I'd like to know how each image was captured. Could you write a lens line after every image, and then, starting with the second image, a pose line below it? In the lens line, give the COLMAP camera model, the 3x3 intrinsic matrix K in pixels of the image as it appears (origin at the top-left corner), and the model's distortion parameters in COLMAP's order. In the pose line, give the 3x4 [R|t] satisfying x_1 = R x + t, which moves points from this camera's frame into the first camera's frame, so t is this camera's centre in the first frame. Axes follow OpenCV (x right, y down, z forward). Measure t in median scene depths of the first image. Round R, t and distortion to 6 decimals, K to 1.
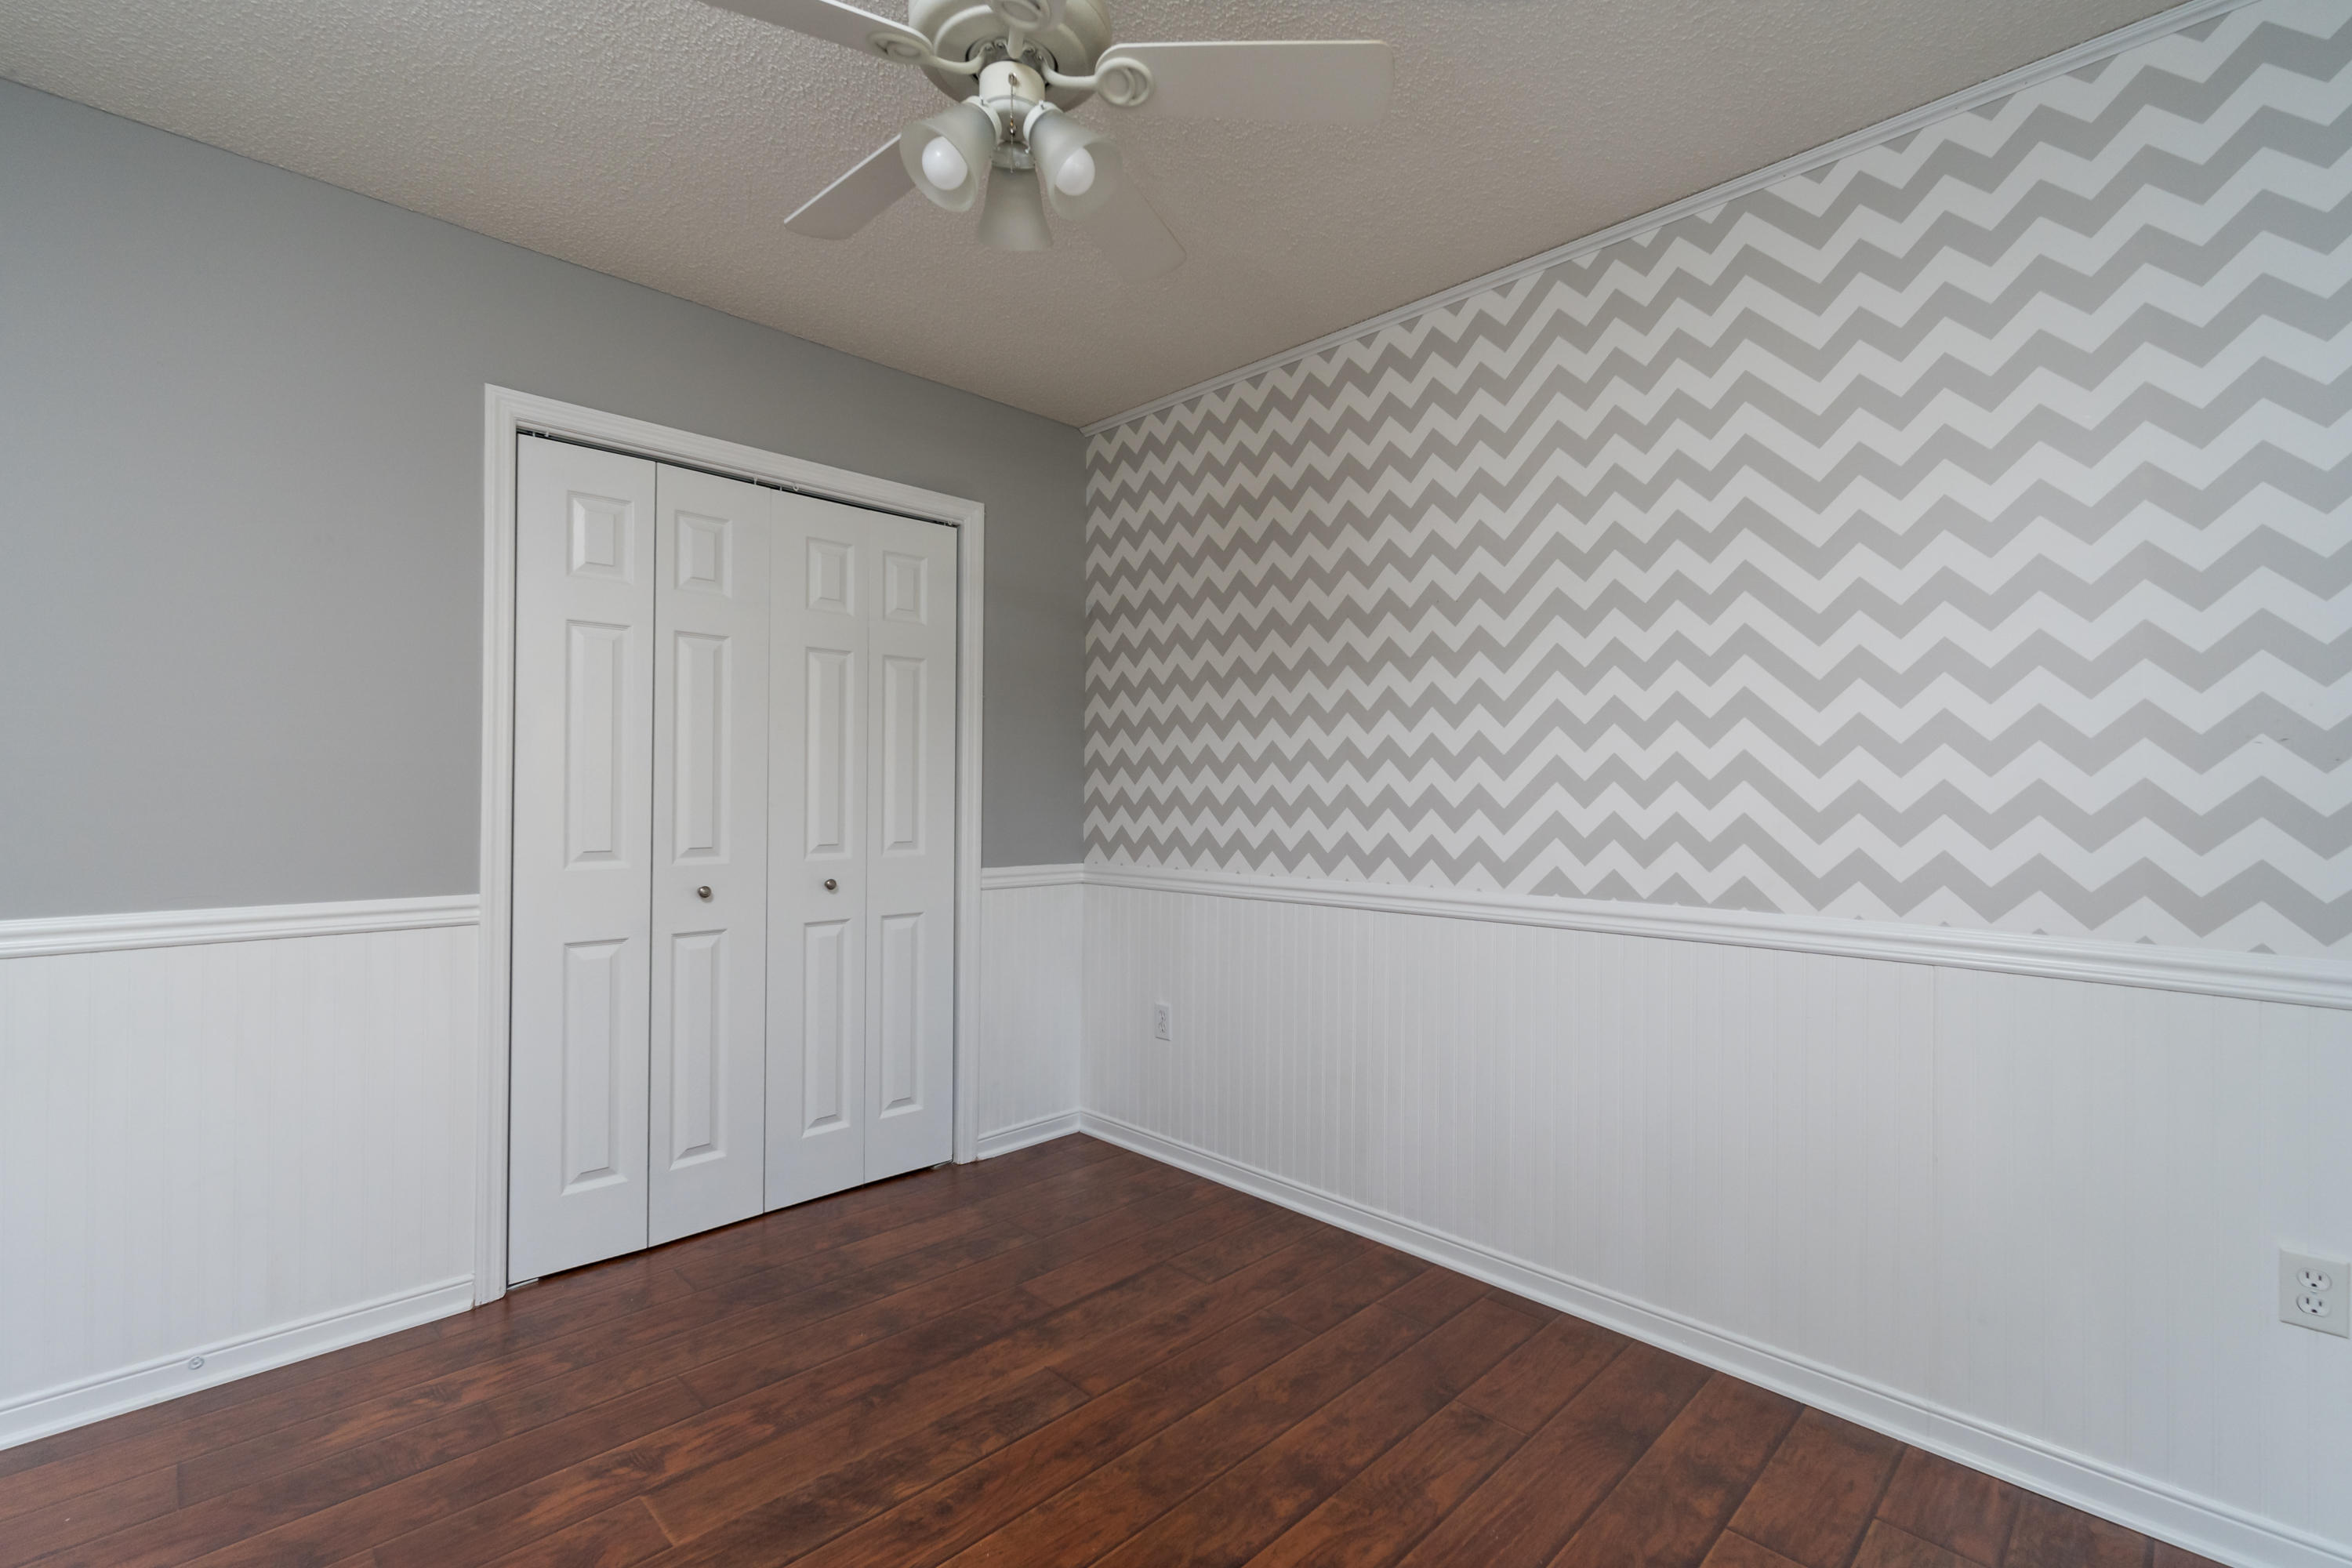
lens RADIAL K [[1026.8, 0, 1179.3], [0, 1026.8, 790.0], [0, 0, 1]] dist [0.008322, 0.001296]
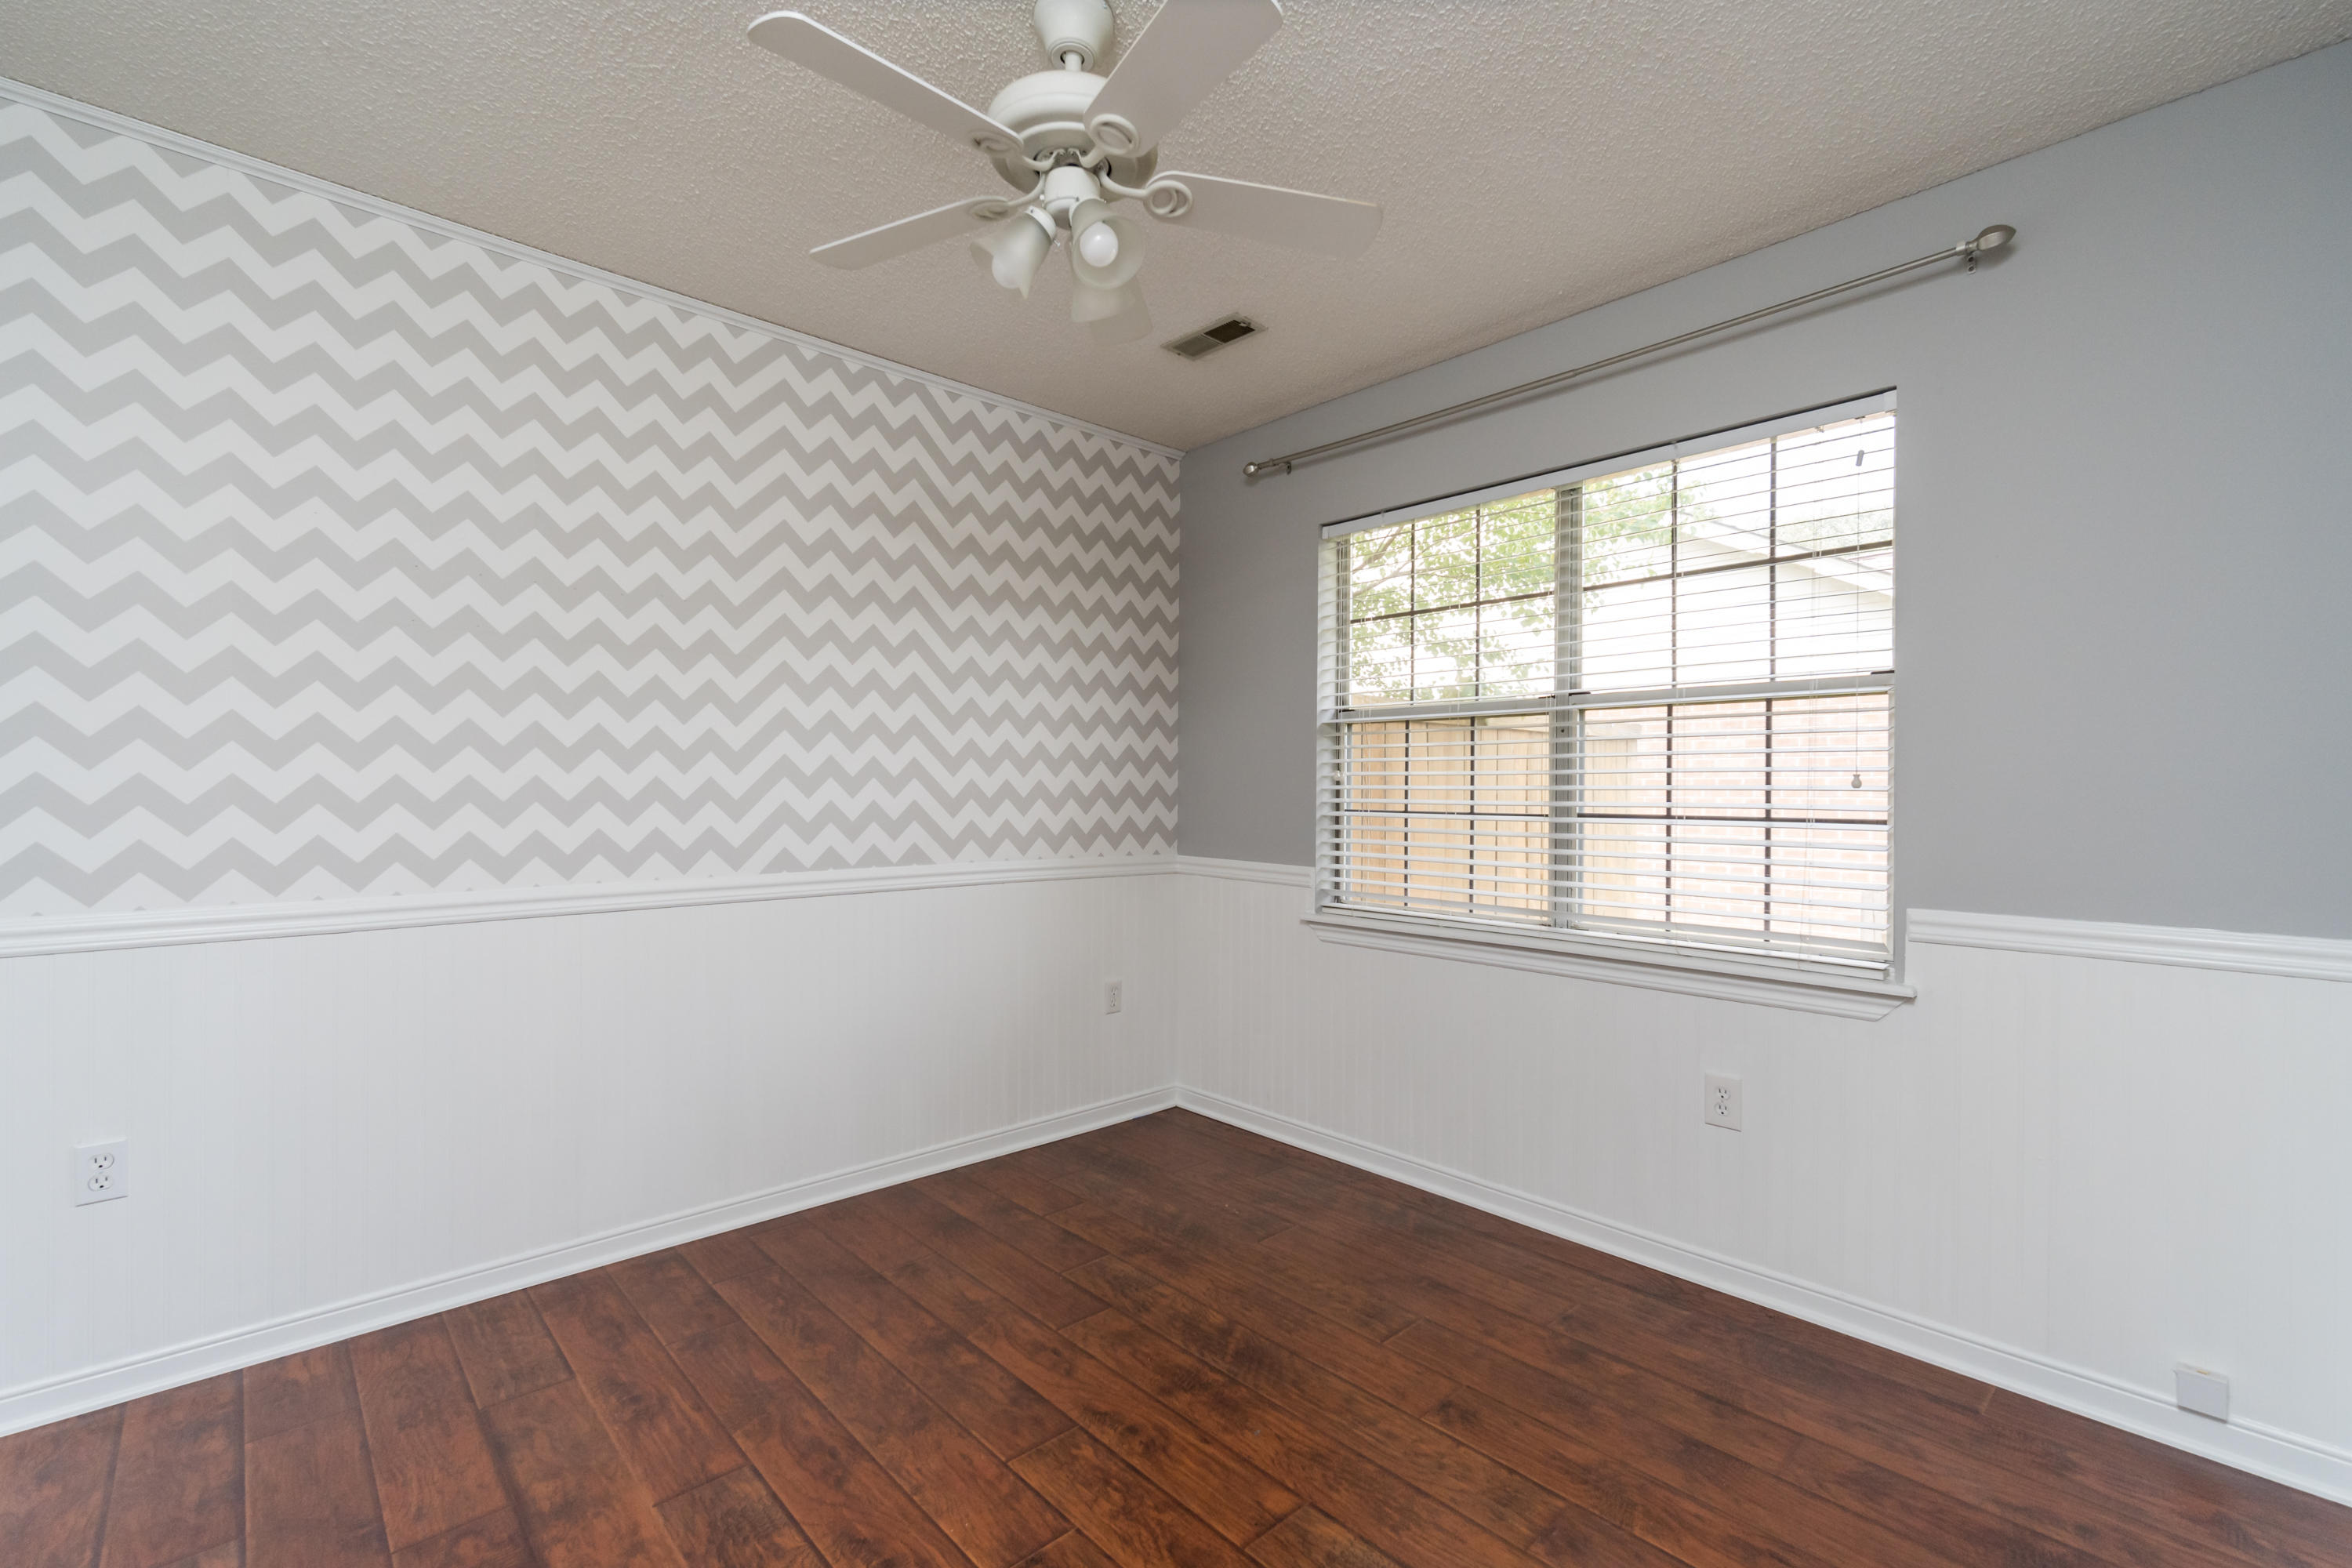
lens RADIAL K [[1026.8, 0, 1171.4], [0, 1026.8, 781.9], [0, 0, 1]] dist [0.008322, 0.001296]
pose [[0.045254, -0.005366, 0.998961, -0.882191], [-0.013439, 0.999892, 0.005979, -0.016648], [-0.998885, -0.013695, 0.045177, 0.544260]]
